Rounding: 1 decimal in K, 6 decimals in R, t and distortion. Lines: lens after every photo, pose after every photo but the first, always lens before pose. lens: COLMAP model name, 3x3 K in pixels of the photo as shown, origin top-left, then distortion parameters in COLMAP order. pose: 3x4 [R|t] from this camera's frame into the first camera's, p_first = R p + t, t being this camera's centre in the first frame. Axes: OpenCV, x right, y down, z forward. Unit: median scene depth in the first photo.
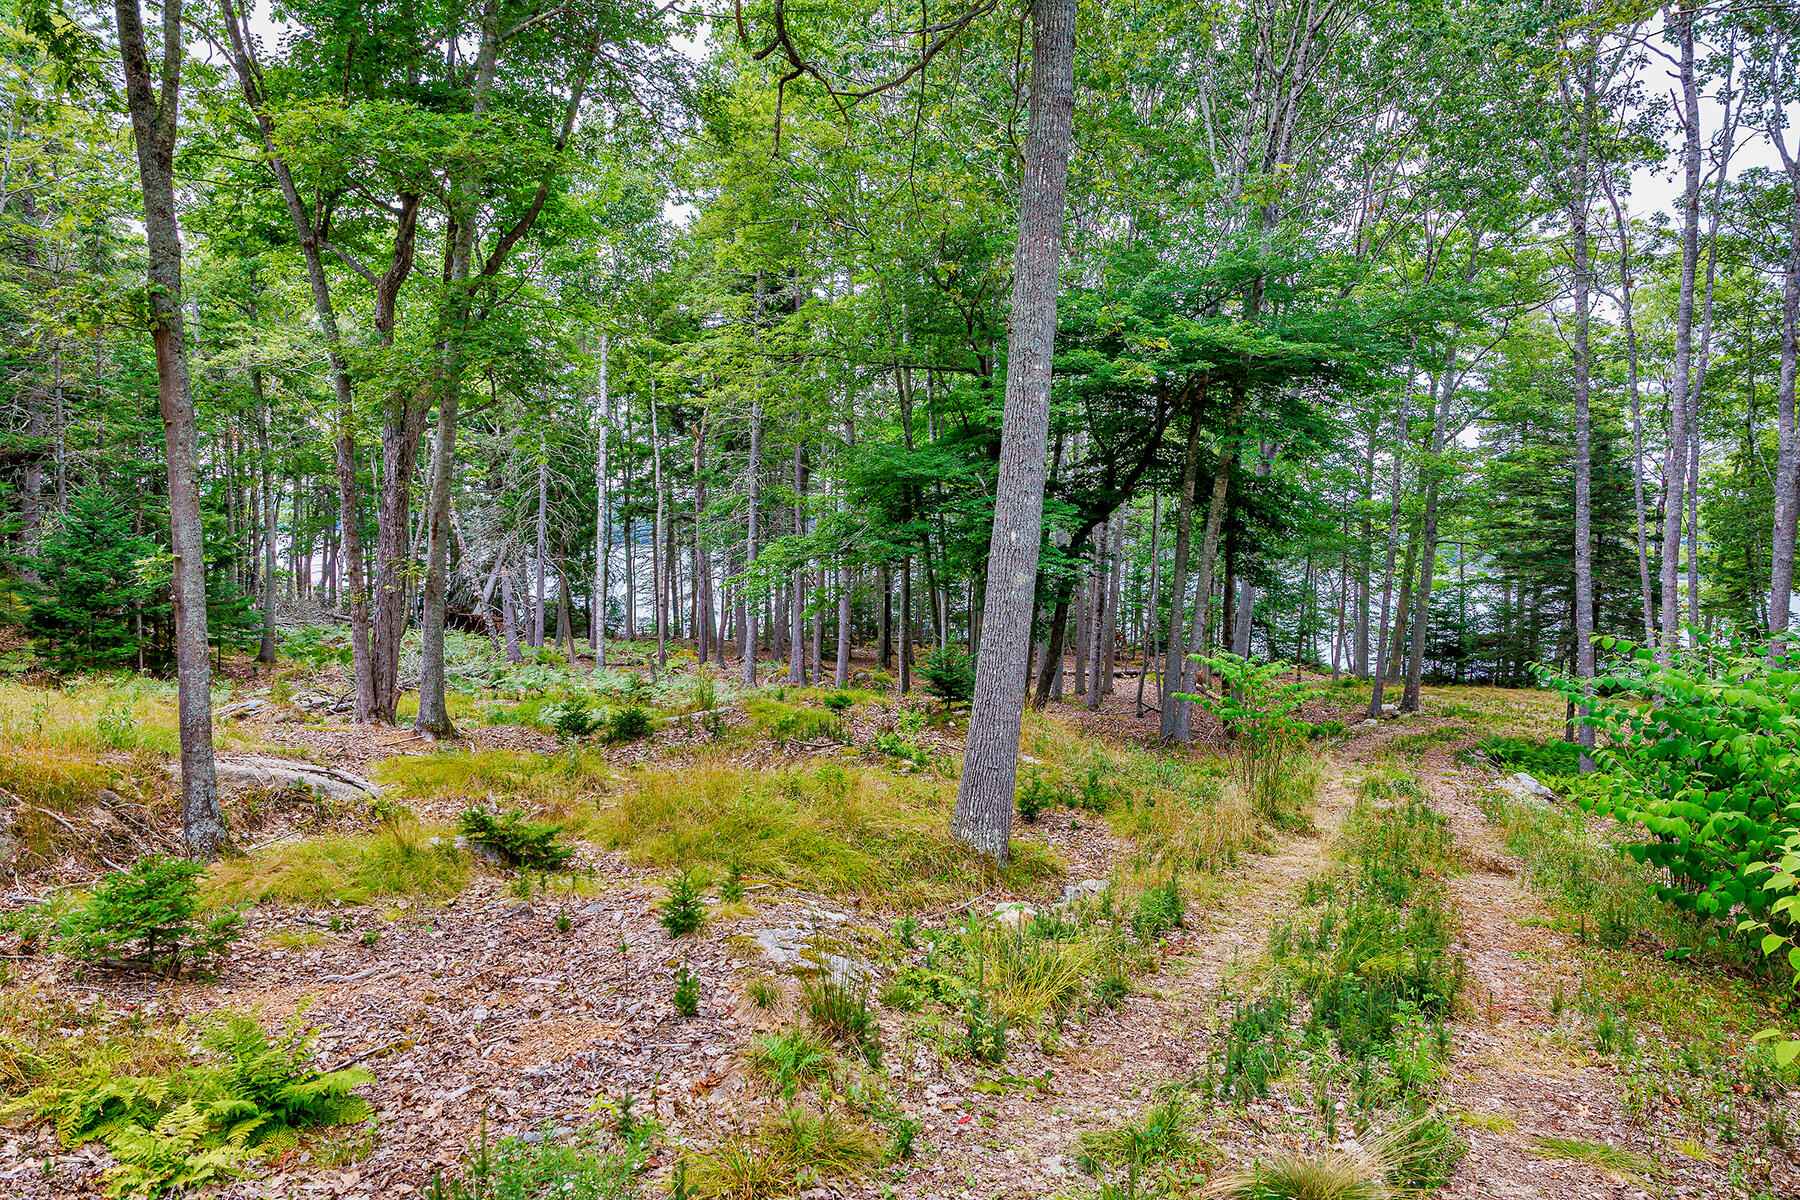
lens RADIAL K [[1234.2, 0, 871.8], [0, 1234.2, 615.0], [0, 0, 1]] dist [0.008356, -0.004931]
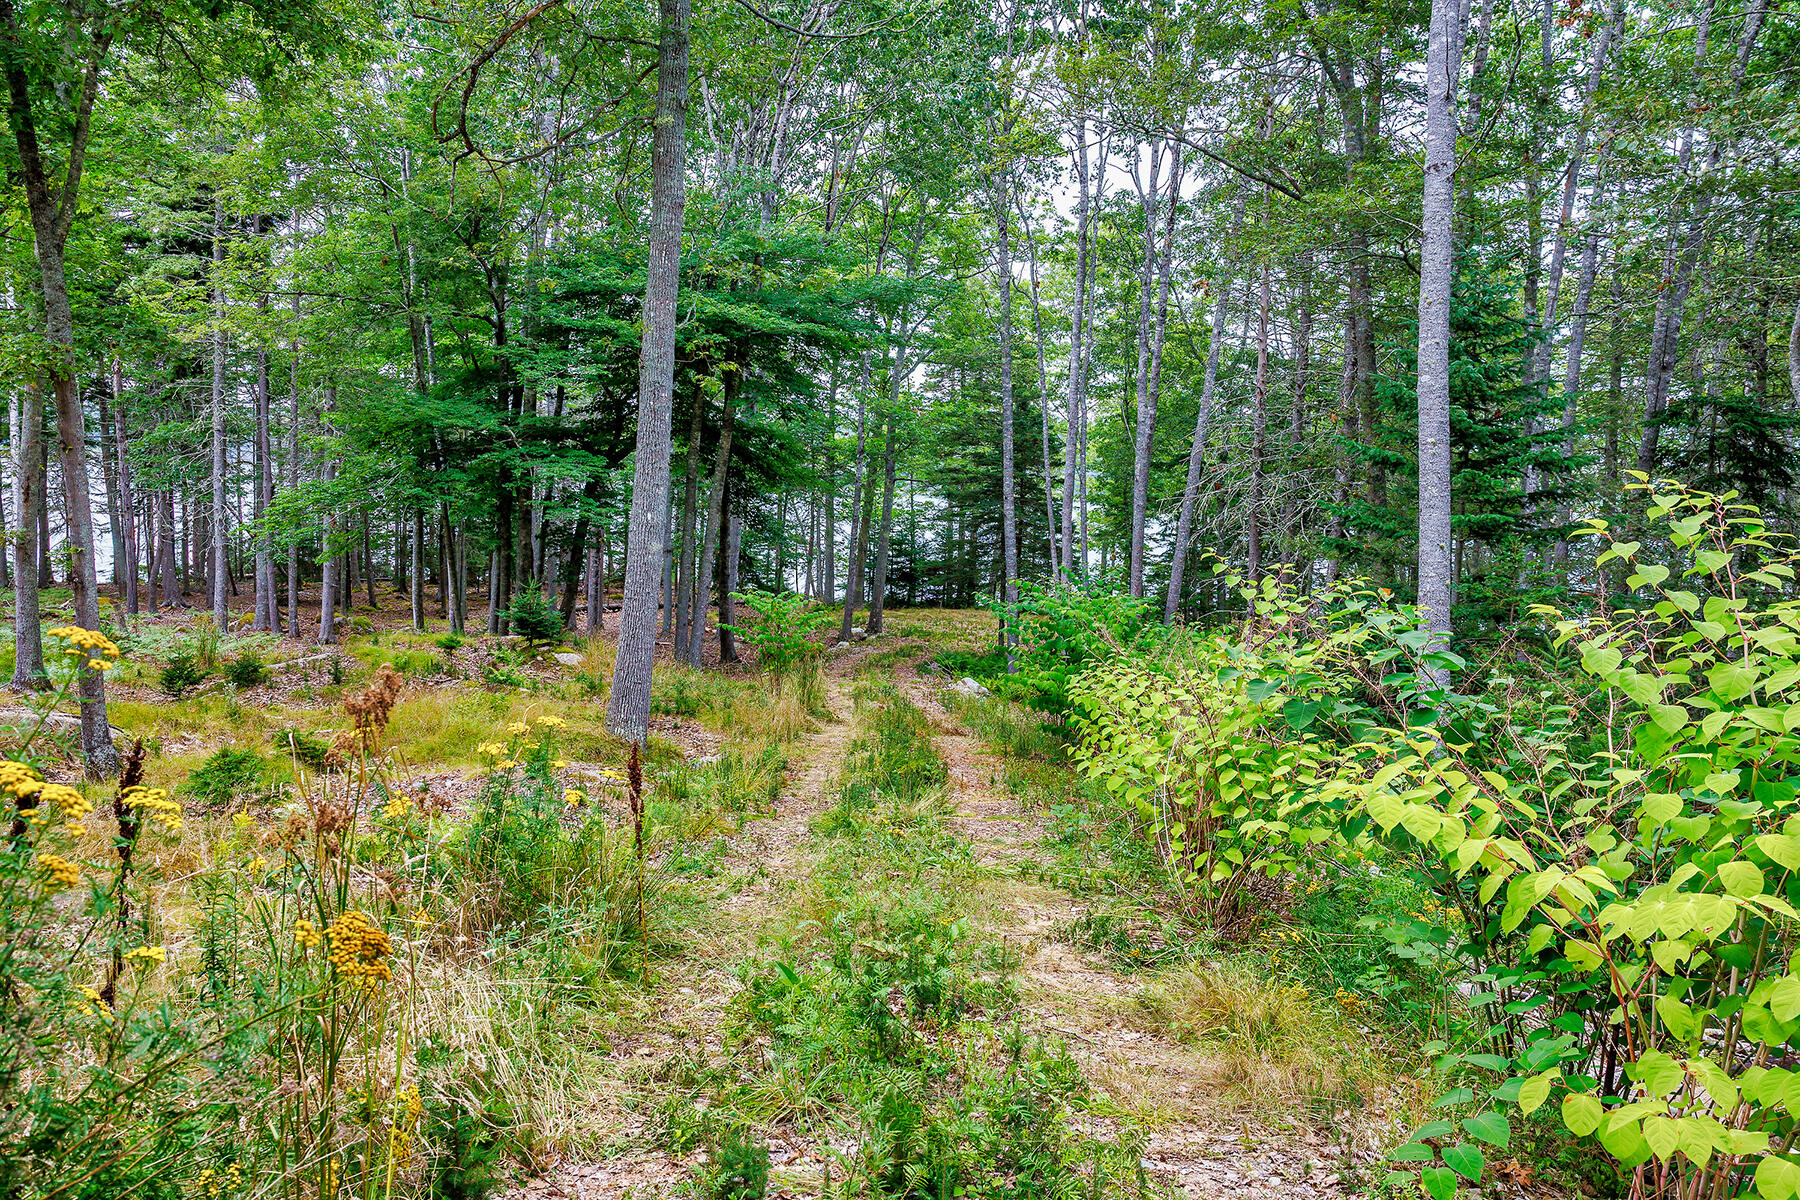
lens RADIAL K [[1415.7, 0, 901.2], [0, 1415.7, 601.1], [0, 0, 1]] dist [-0.004640, -0.001099]
pose [[0.903303, -0.032822, 0.427745, -0.104097], [0.013894, 0.998784, 0.047299, -0.012933], [-0.428778, -0.036782, 0.902661, -0.187578]]
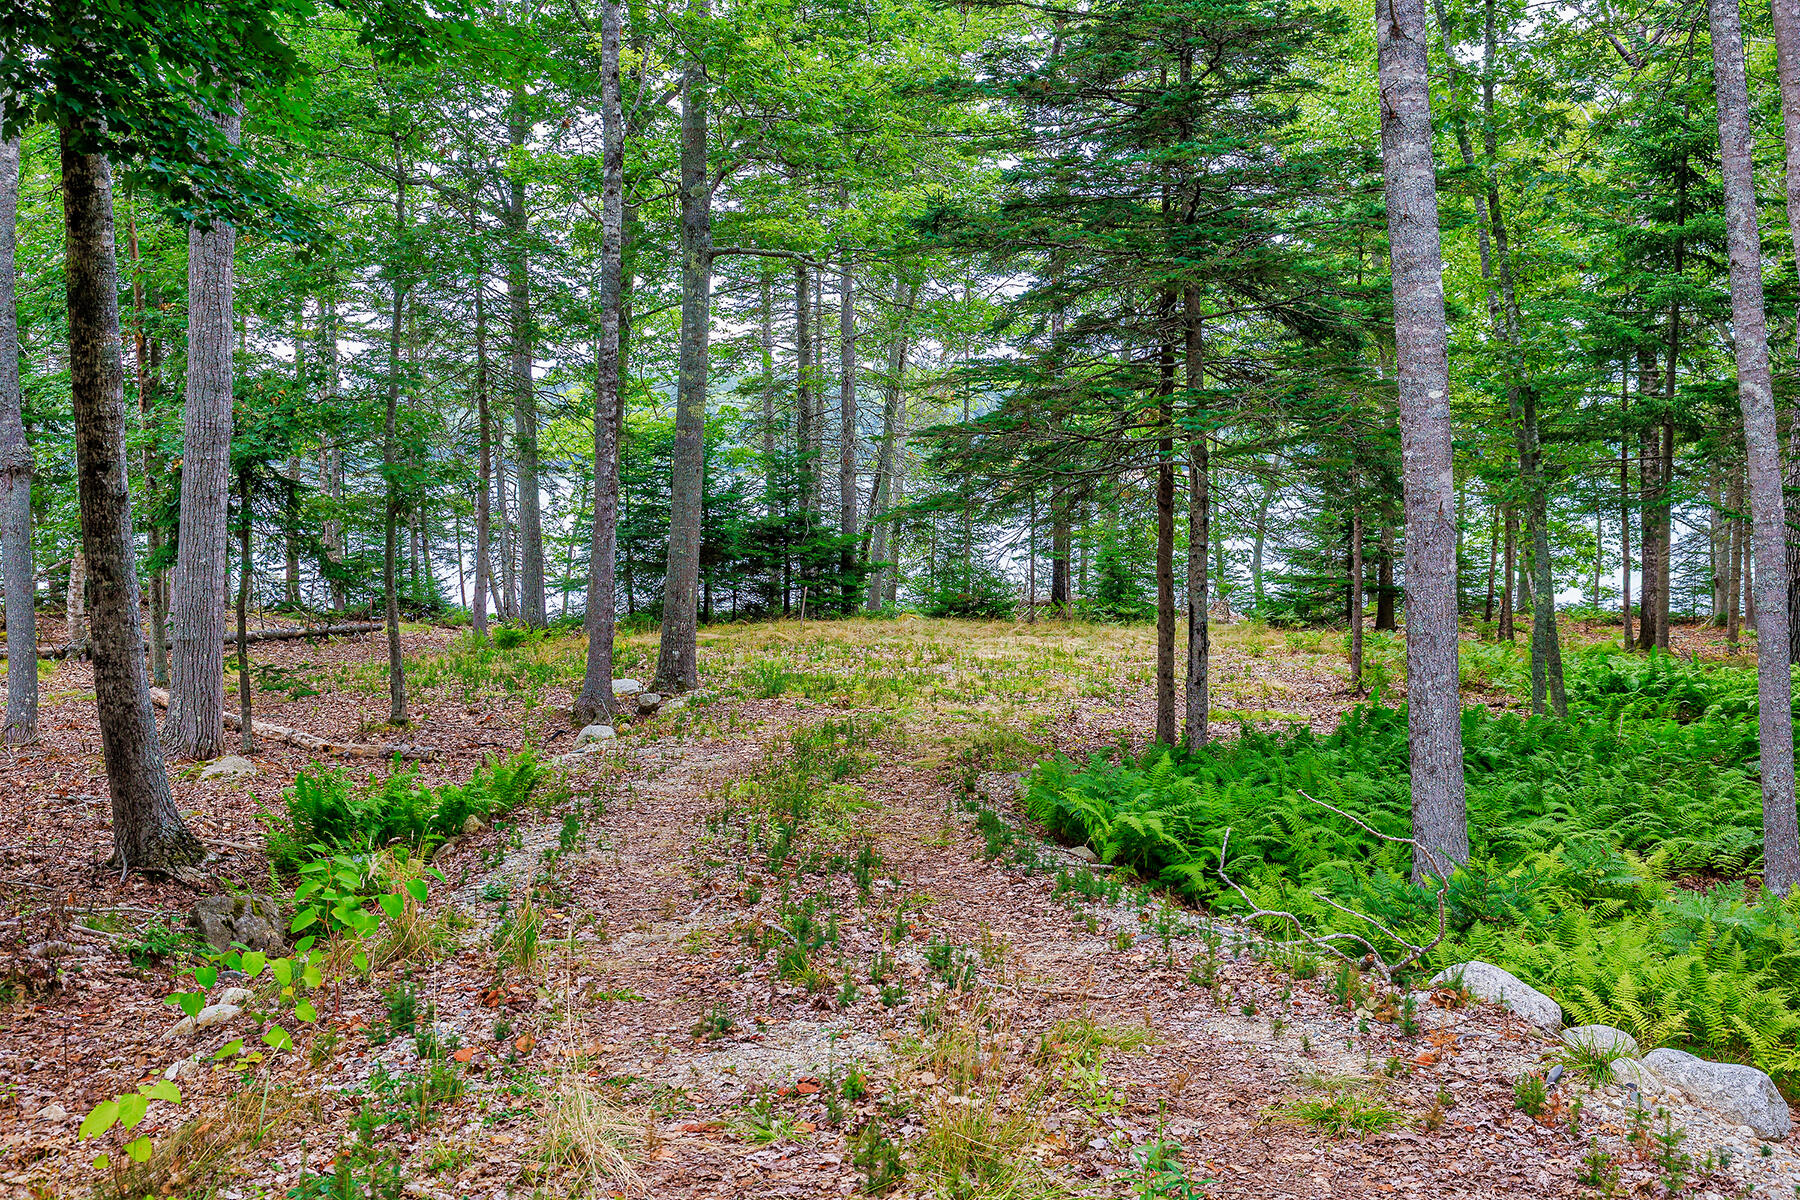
lens RADIAL K [[1810.0, 0, 898.9], [0, 1810.0, 600.7], [0, 0, 1]] dist [0.000376, 0.000000]
pose [[0.822656, -0.075486, 0.563505, 0.219017], [0.063786, 0.997143, 0.040453, 0.038624], [-0.564949, 0.002665, 0.825121, 0.619225]]
